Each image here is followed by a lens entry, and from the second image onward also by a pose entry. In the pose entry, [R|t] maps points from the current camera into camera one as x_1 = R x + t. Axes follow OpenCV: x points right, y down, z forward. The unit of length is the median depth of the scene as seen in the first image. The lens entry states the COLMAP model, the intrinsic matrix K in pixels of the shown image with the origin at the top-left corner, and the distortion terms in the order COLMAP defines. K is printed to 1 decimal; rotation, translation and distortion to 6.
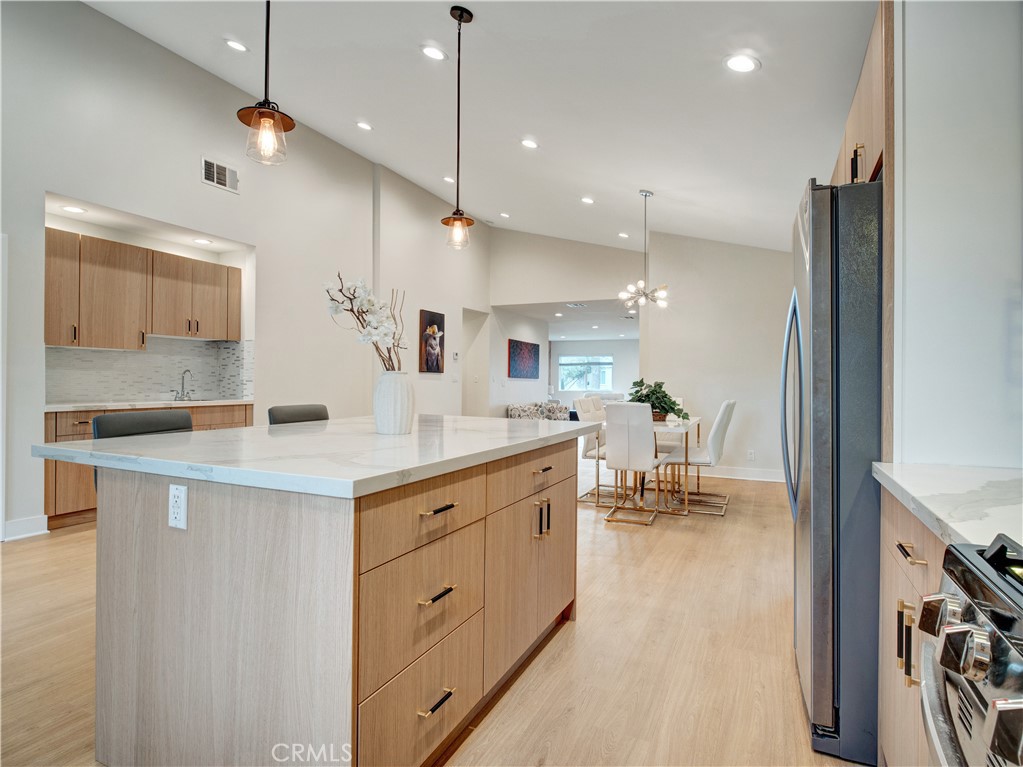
lens RADIAL K [[553.3, 0, 507.3], [0, 553.3, 381.1], [0, 0, 1]] dist [0.003530, -0.009555]
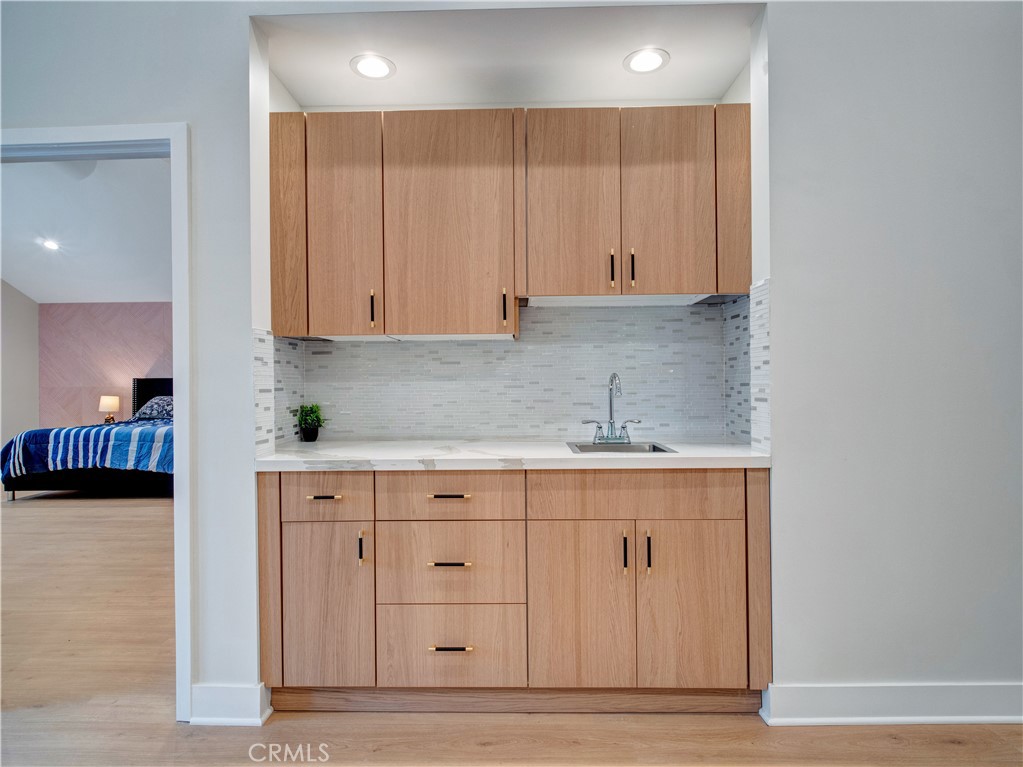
lens RADIAL K [[553.3, 0, 507.3], [0, 553.3, 381.1], [0, 0, 1]] dist [0.003530, -0.009555]
pose [[0.416986, -0.014139, -0.908803, -0.243829], [0.013817, 0.999862, -0.009216, -0.012454], [0.908808, -0.008713, 0.417124, 0.801335]]
